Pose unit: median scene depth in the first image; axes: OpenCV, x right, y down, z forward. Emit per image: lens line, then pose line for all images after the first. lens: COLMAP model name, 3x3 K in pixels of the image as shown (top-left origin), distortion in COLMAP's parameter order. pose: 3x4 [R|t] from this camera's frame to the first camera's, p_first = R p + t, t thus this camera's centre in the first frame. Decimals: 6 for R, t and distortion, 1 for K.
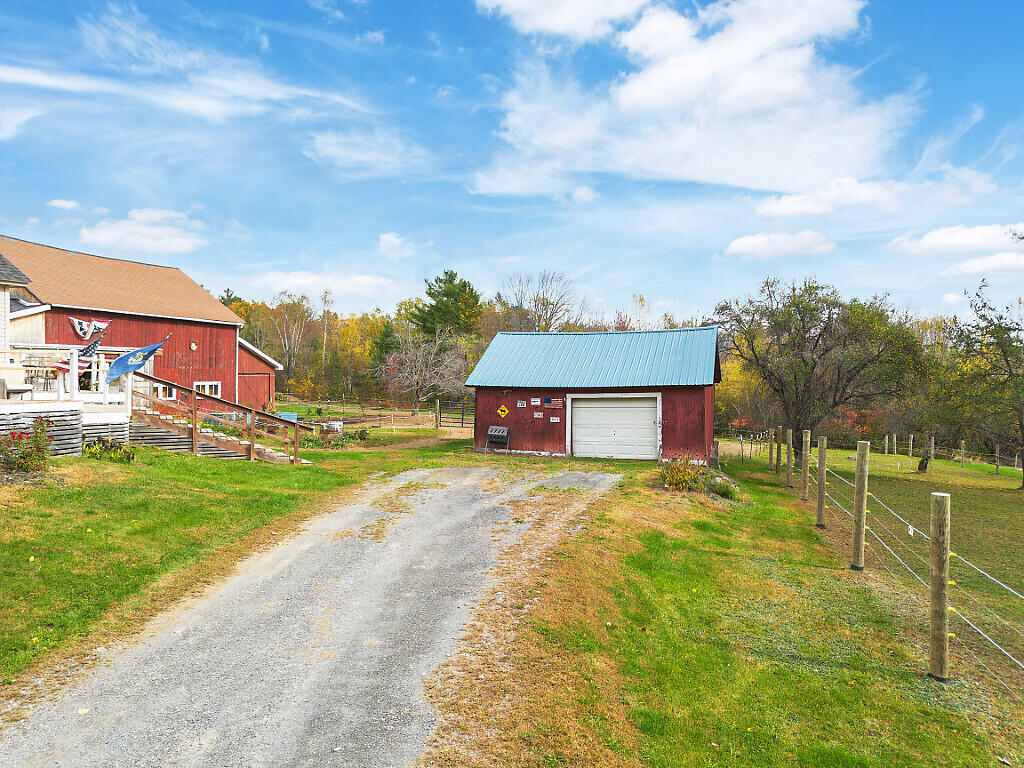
lens RADIAL K [[695.3, 0, 528.0], [0, 695.3, 358.9], [0, 0, 1]] dist [-0.002250, 0.002741]
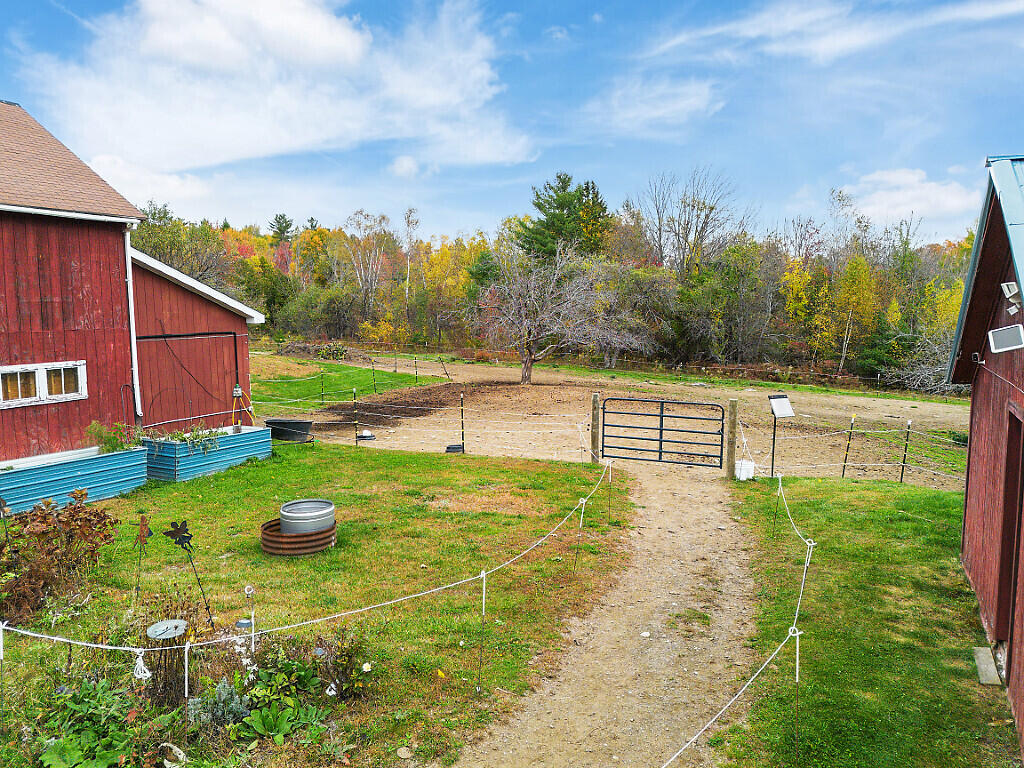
lens RADIAL K [[722.0, 0, 512.0], [0, 722.0, 384.0], [0, 0, 1]] dist [0.000399, -0.001567]
pose [[0.986050, 0.001133, -0.166444, -0.111980], [0.020366, 0.991642, 0.127405, -0.002841], [0.165197, -0.129018, 0.977785, 0.593602]]
